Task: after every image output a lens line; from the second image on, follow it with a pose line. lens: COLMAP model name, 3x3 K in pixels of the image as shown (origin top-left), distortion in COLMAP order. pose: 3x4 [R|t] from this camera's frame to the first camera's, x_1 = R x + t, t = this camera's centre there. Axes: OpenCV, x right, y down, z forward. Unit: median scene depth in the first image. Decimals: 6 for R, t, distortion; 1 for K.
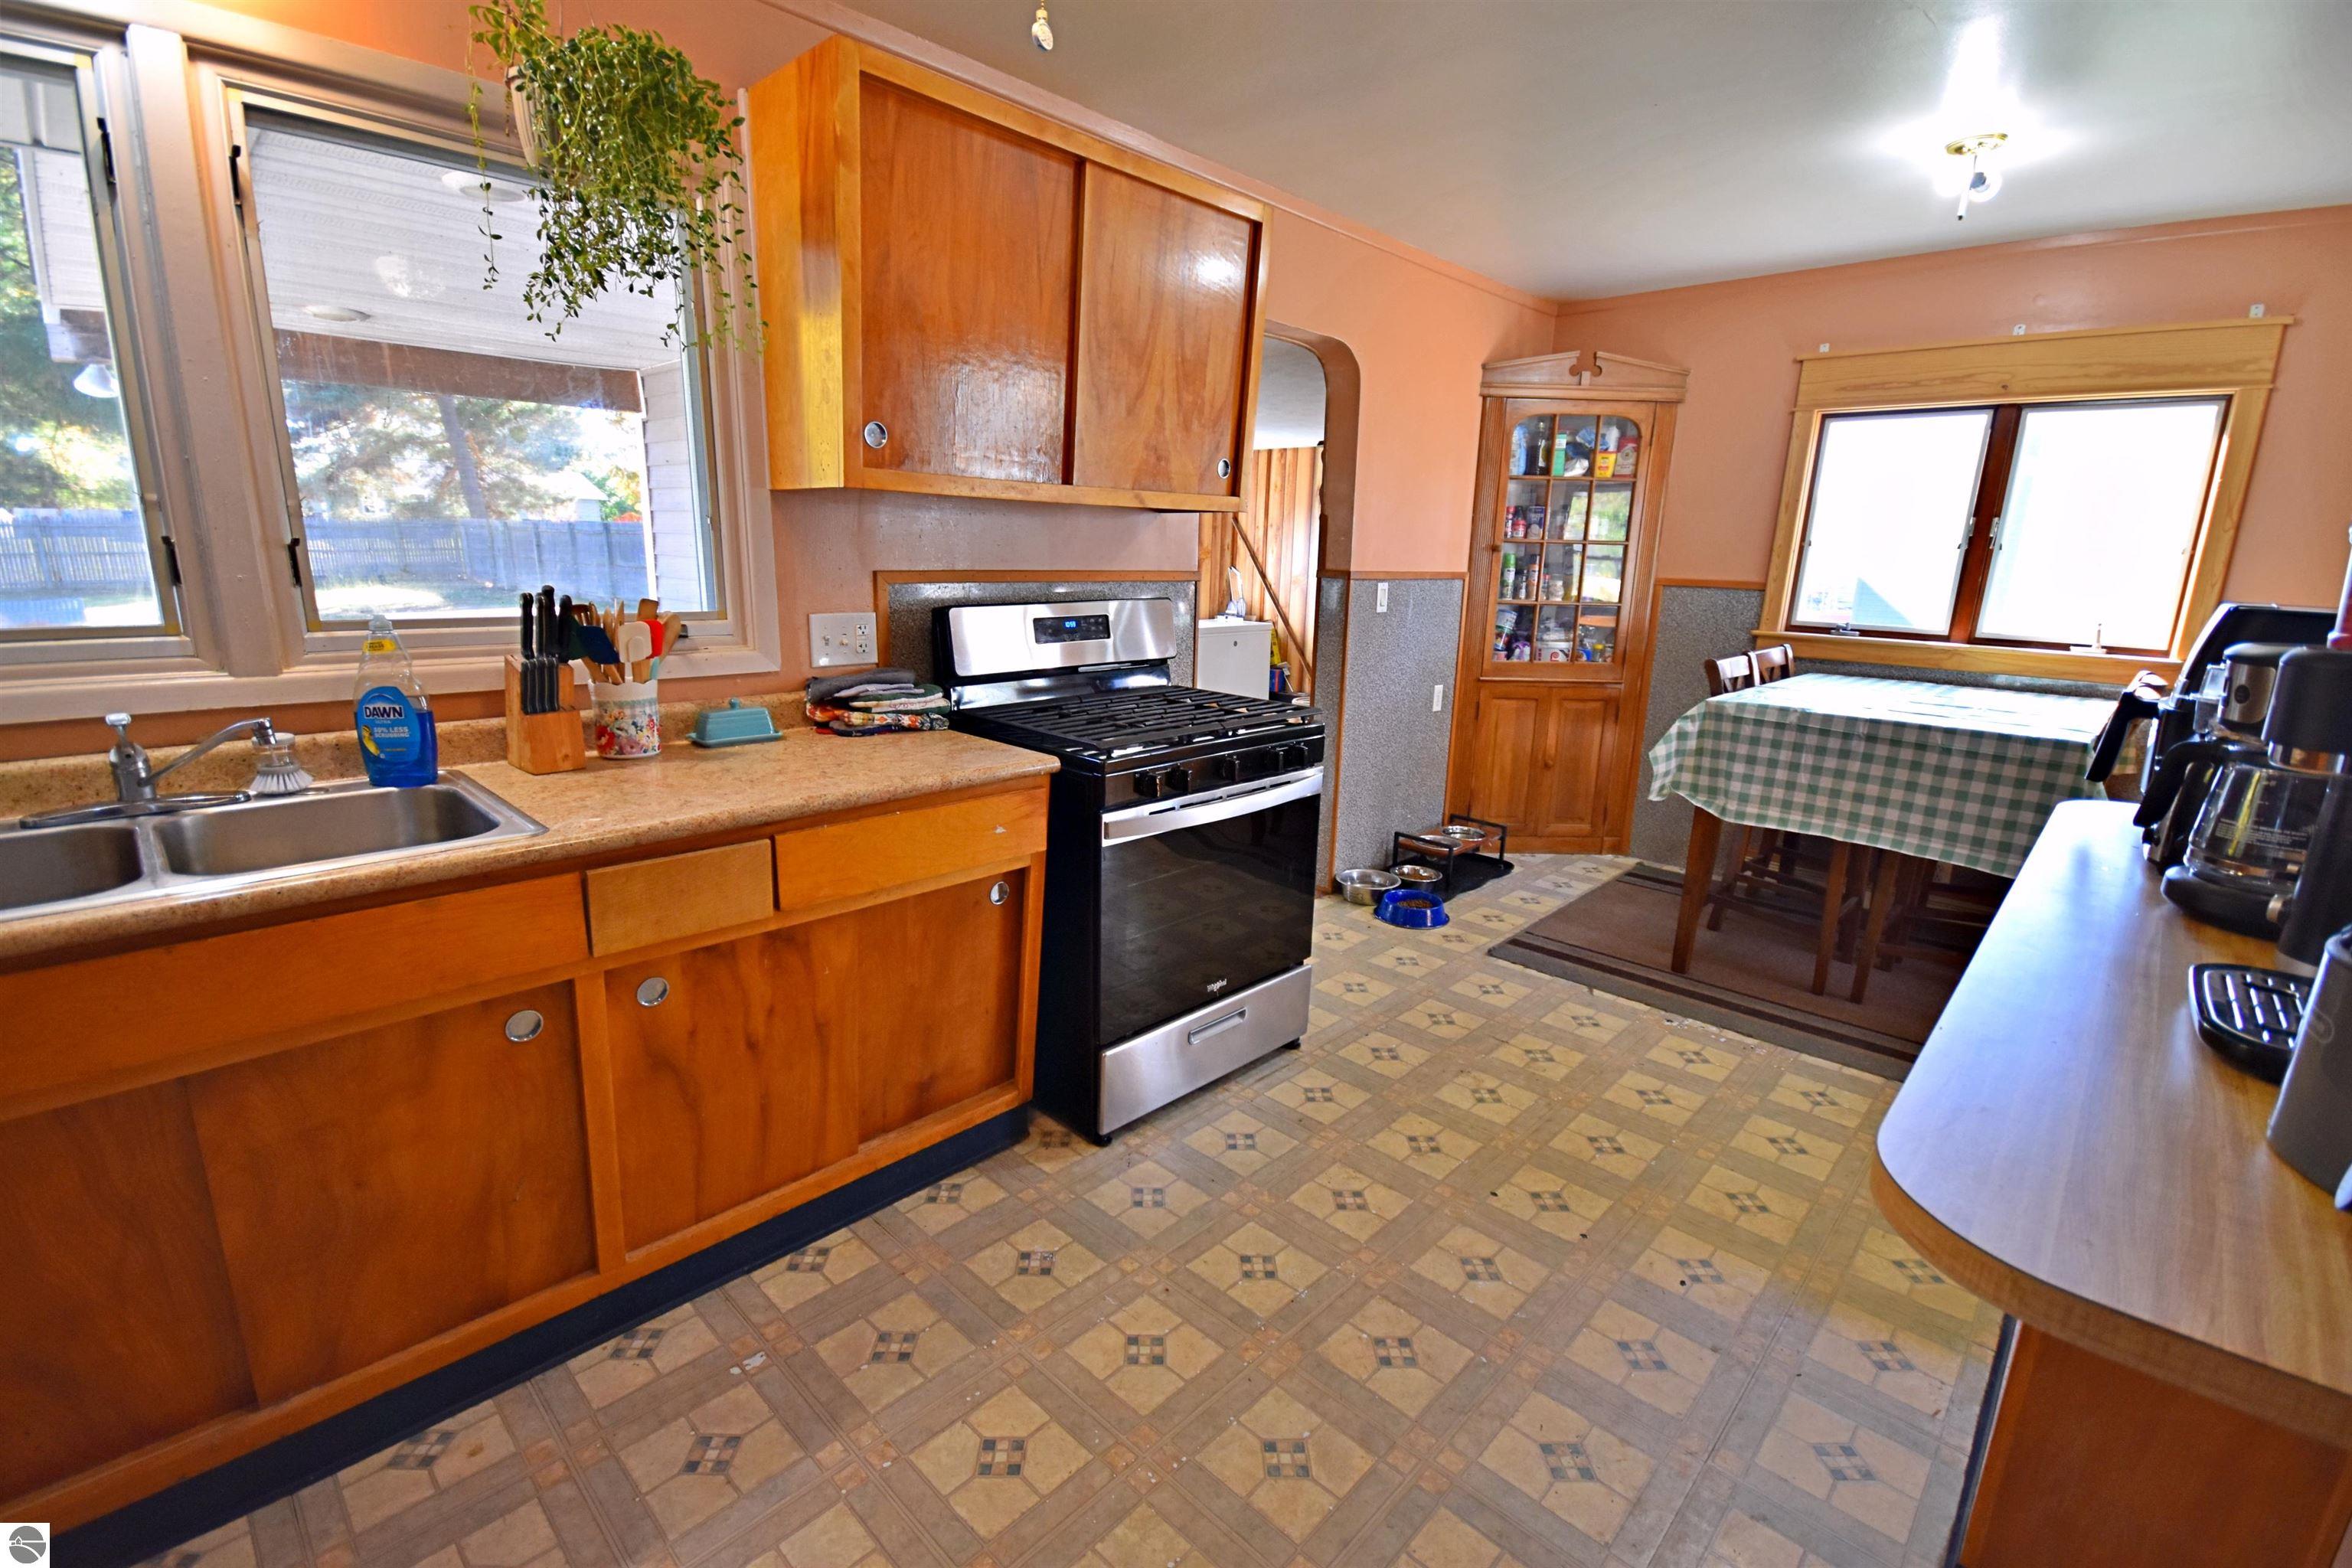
lens RADIAL K [[1031.5, 0, 1178.3], [0, 1031.5, 793.3], [0, 0, 1]] dist [0.000535, 0.000028]
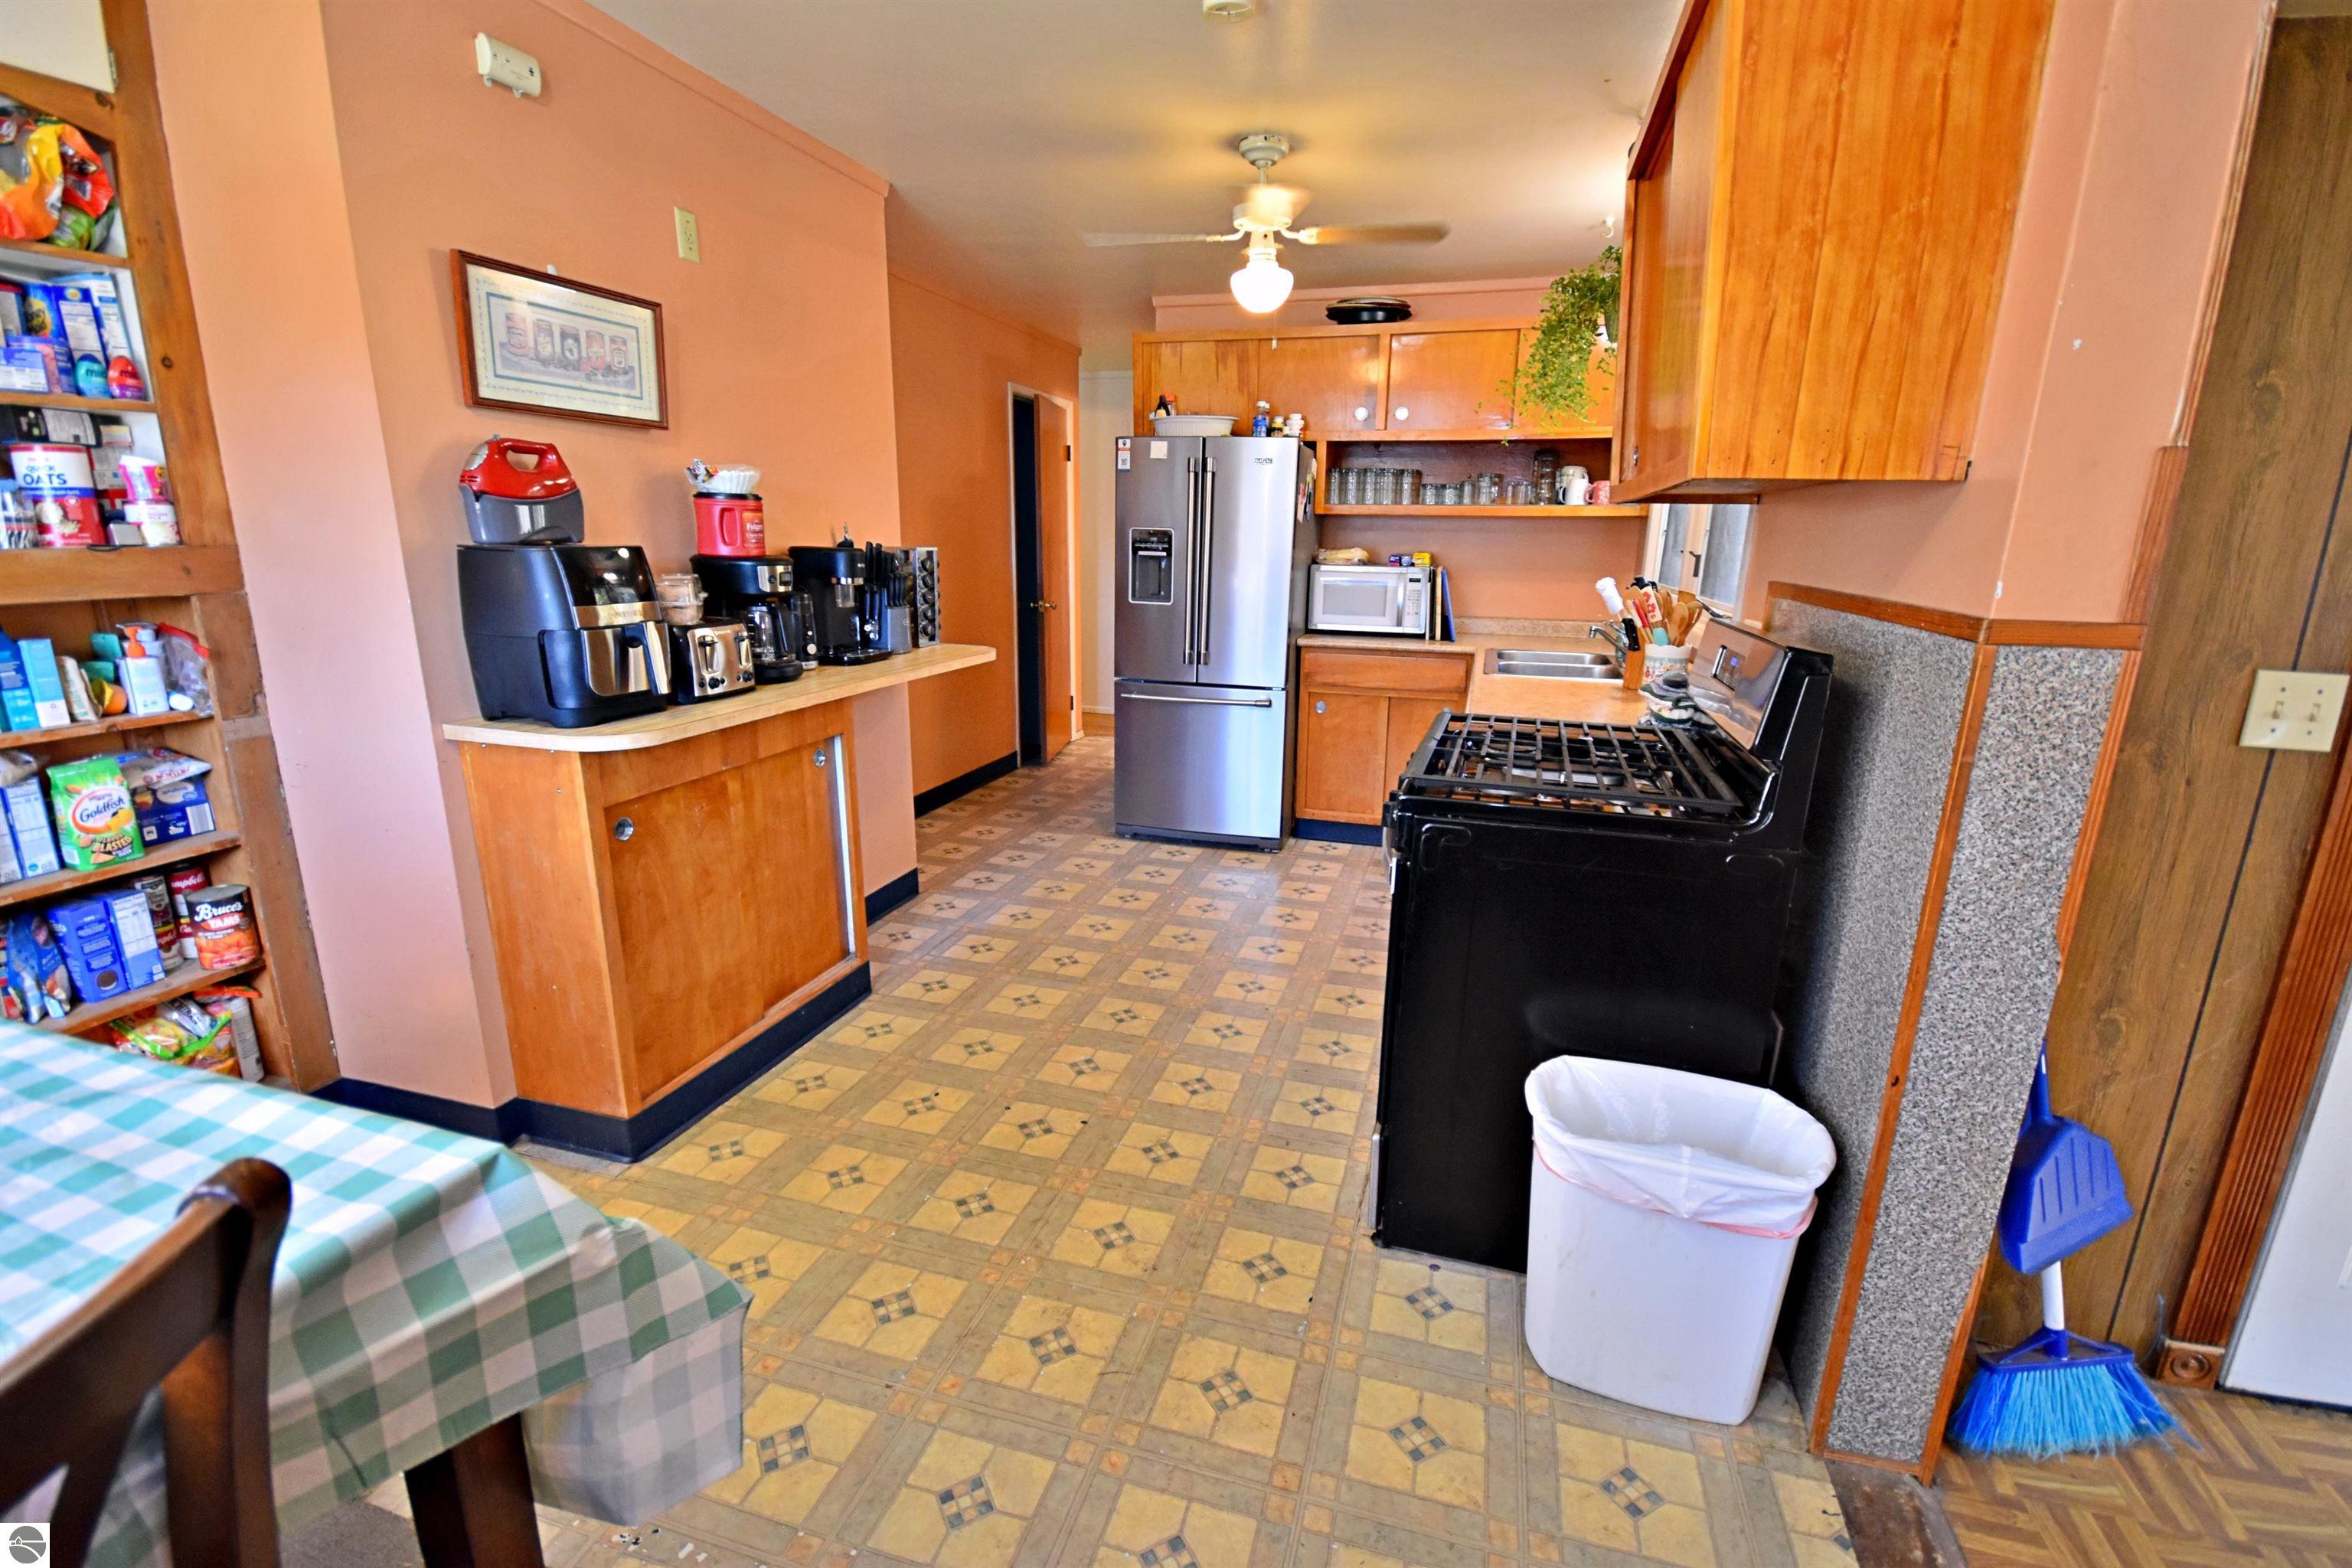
lens RADIAL K [[1032.5, 0, 1177.8], [0, 1032.5, 794.2], [0, 0, 1]] dist [0.000830, -0.004576]
pose [[-0.889309, 0.071296, -0.451715, 0.520896], [-0.147515, 0.890247, 0.430929, -0.306565], [0.432861, 0.449863, -0.781188, 1.320421]]
